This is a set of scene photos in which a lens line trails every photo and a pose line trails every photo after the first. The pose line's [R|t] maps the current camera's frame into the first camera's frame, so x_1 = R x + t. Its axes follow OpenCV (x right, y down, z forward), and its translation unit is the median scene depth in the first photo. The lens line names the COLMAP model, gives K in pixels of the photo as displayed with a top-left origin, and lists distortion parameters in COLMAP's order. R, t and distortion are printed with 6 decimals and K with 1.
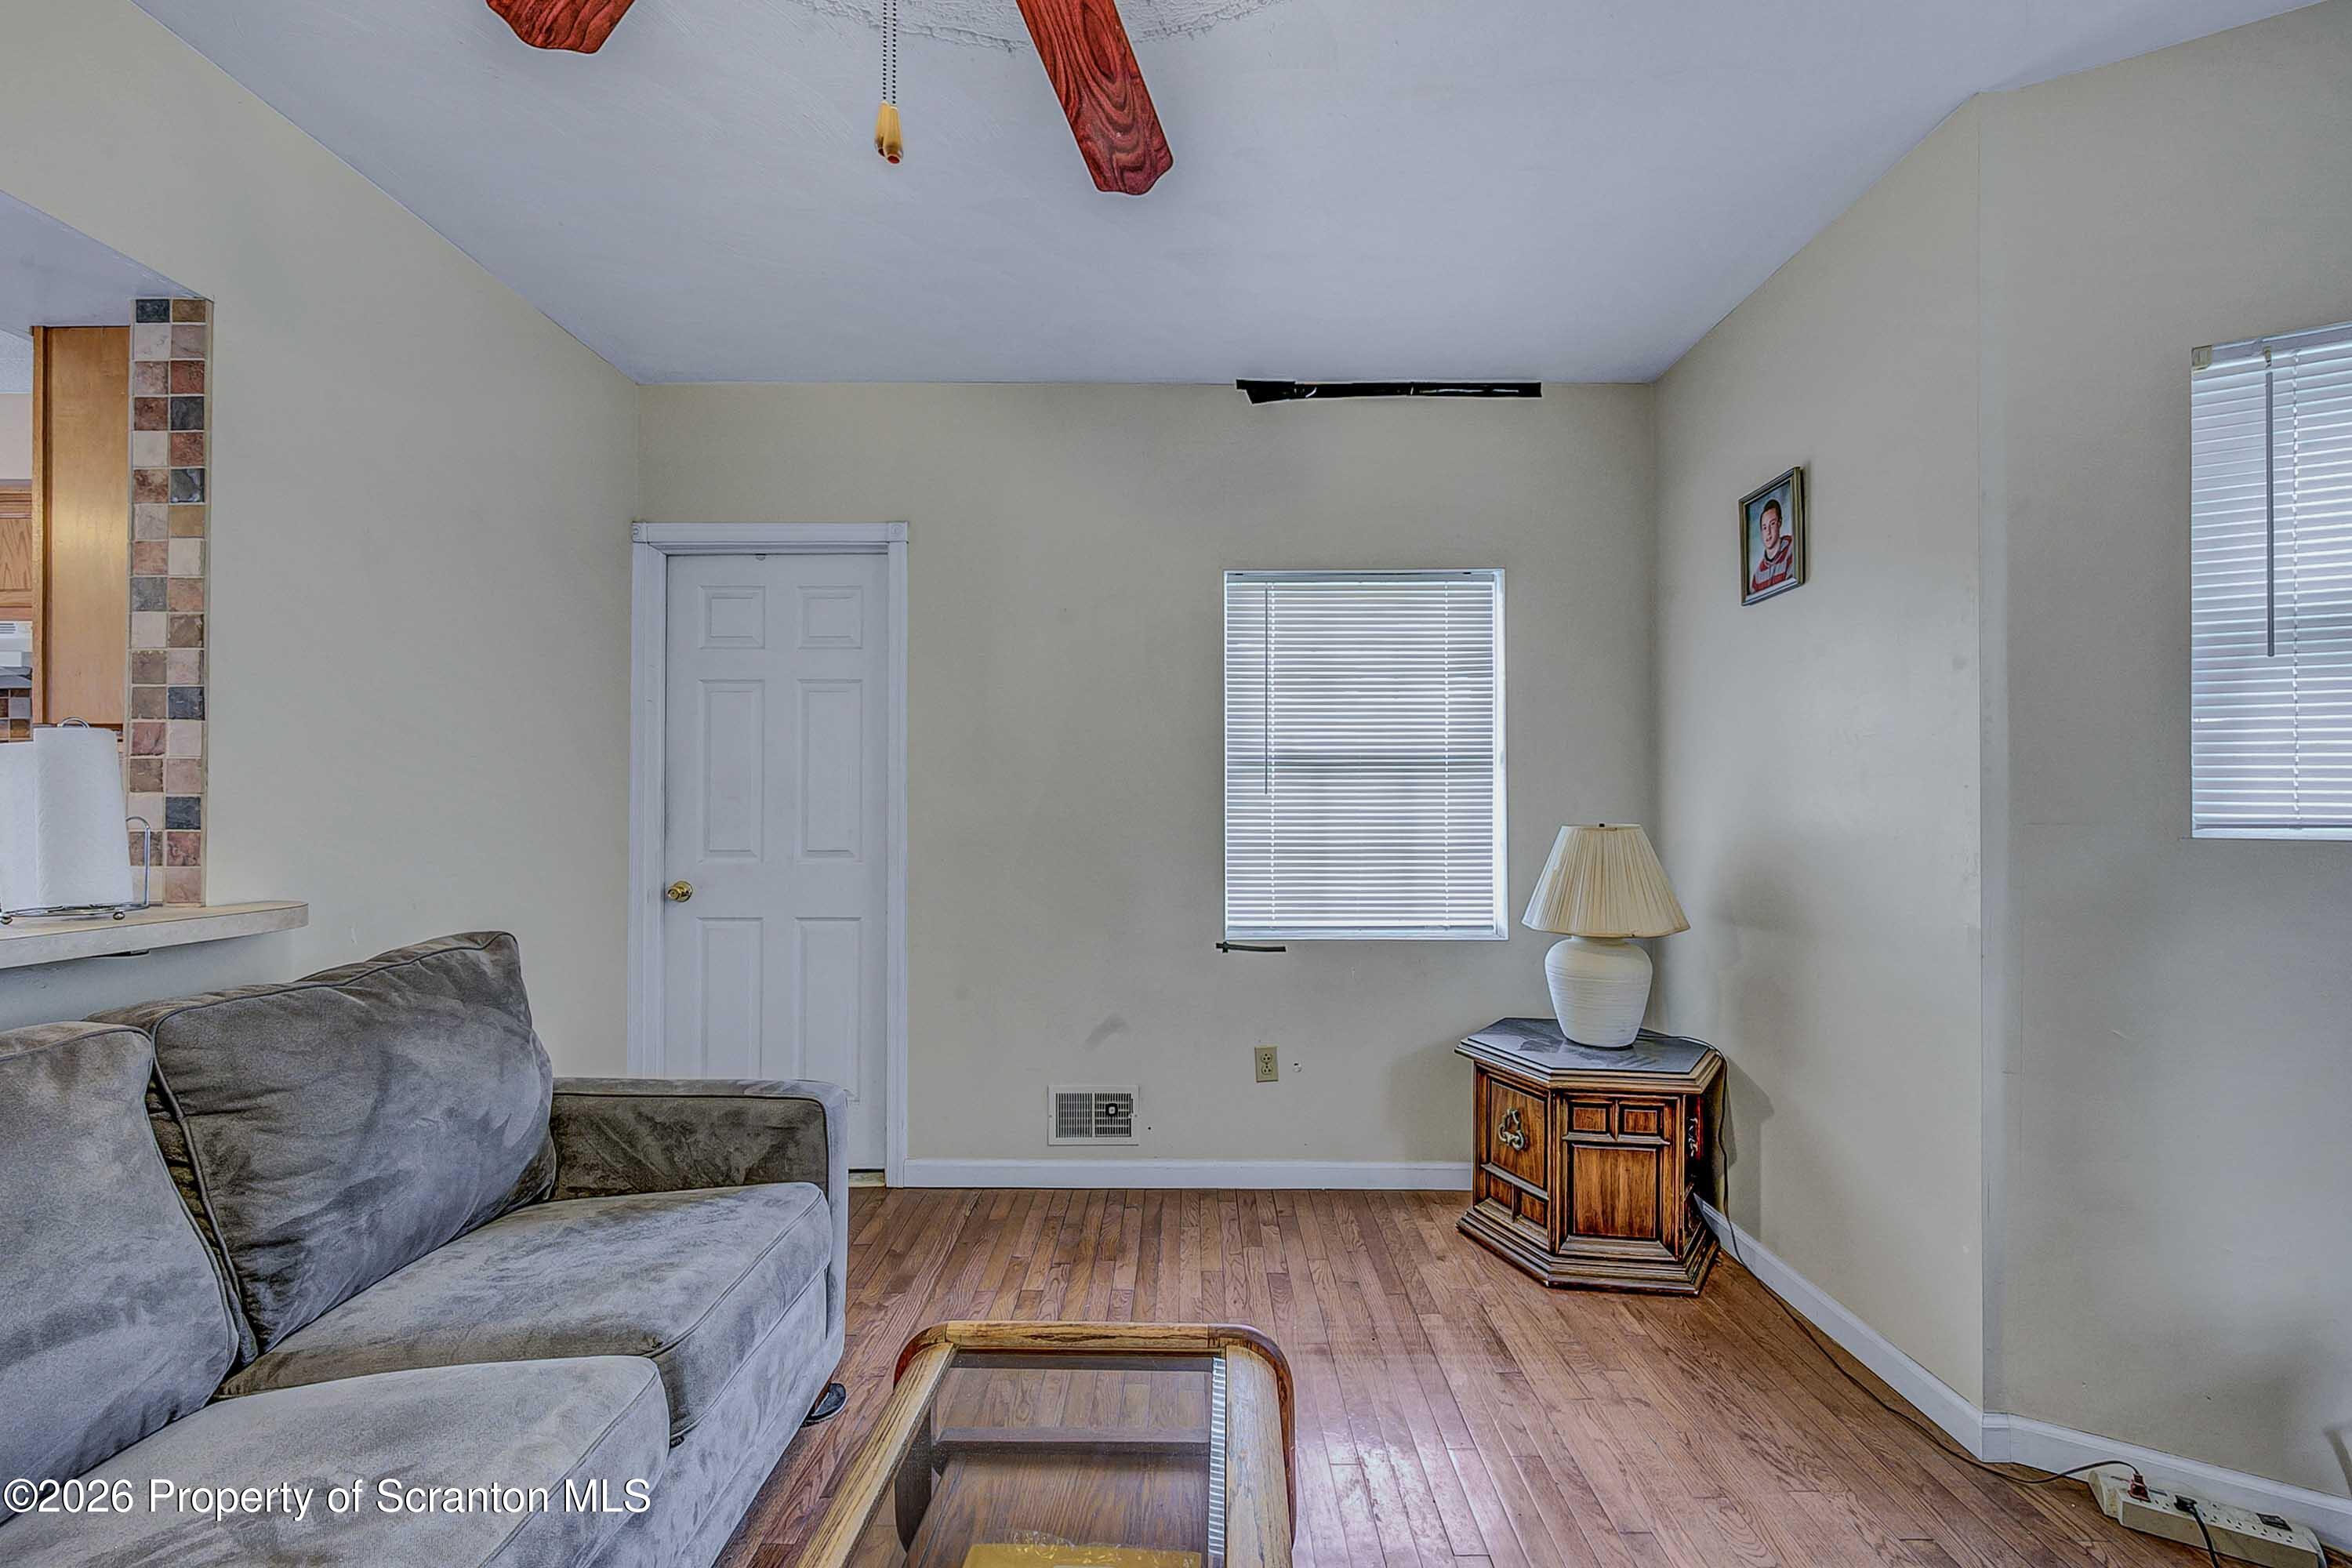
lens RADIAL K [[944.9, 0, 1170.0], [0, 944.9, 805.9], [0, 0, 1]] dist [0.000304, 0.000461]
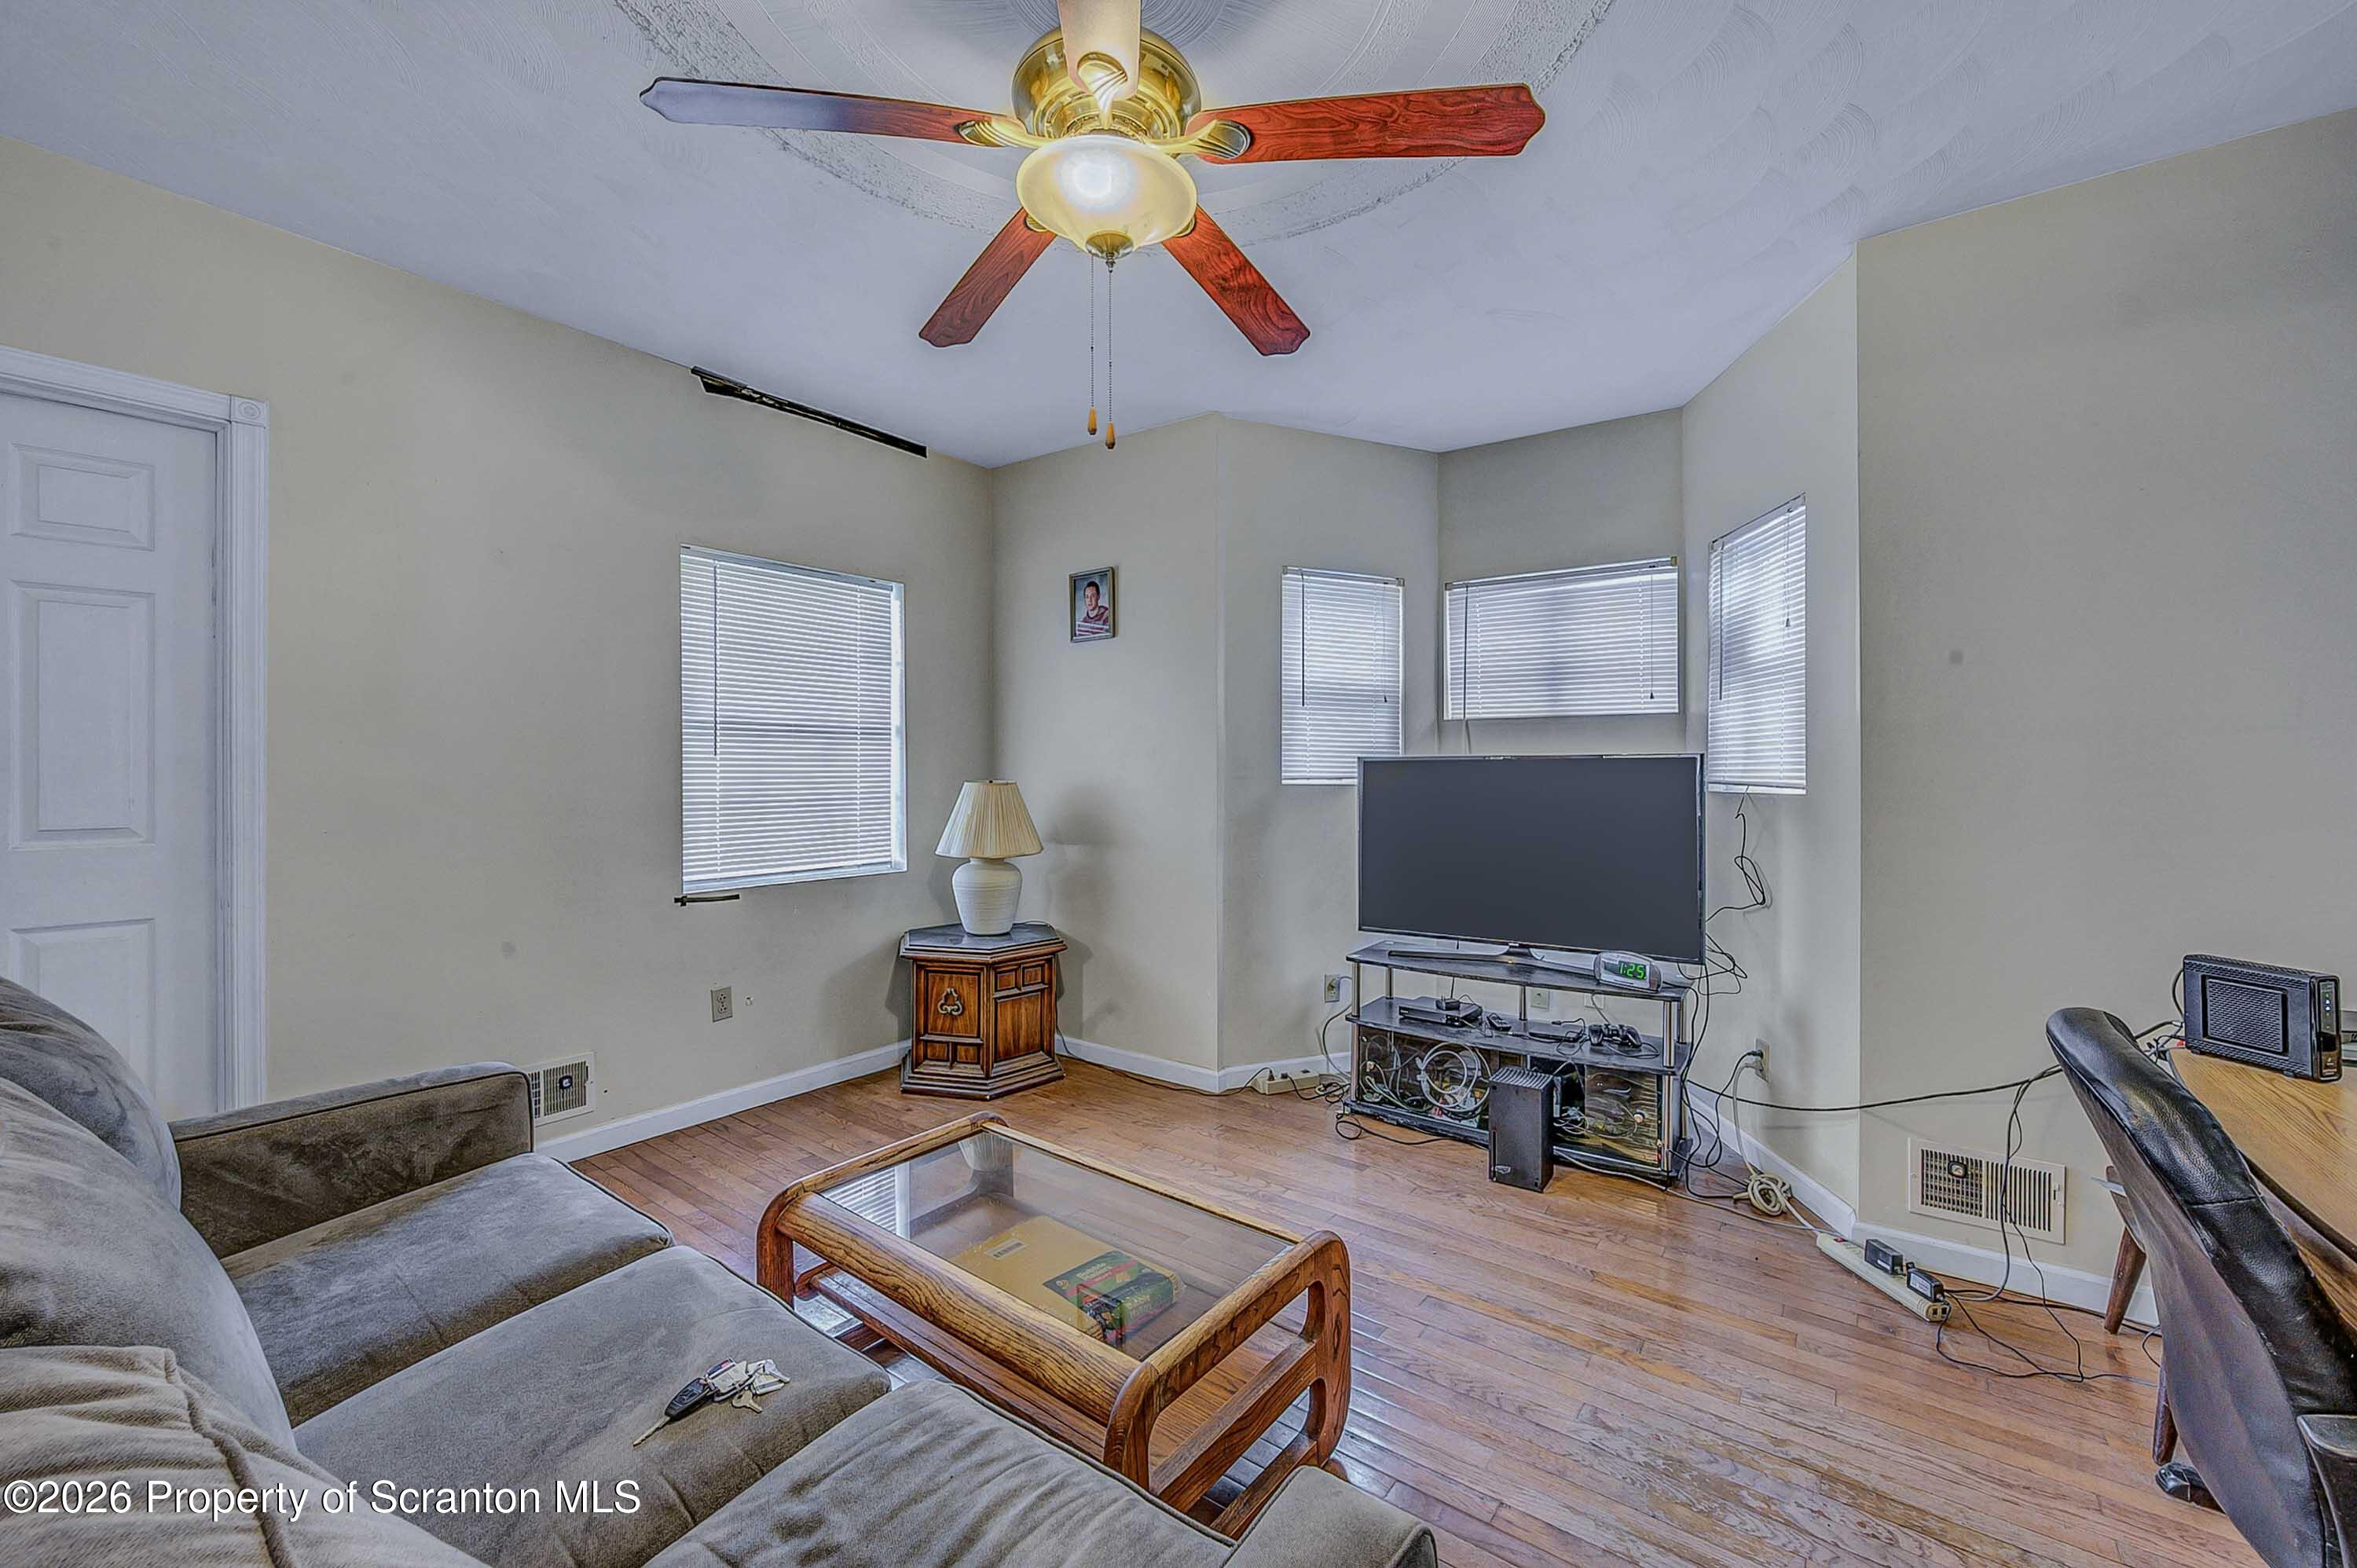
lens RADIAL K [[942.8, 0, 1184.3], [0, 942.8, 769.3], [0, 0, 1]] dist [0.000246, -0.000090]
pose [[0.593918, 0.000102, 0.804526, -0.560192], [-0.004844, 0.999982, 0.003449, -0.005035], [-0.804511, -0.005946, 0.593908, -0.094126]]
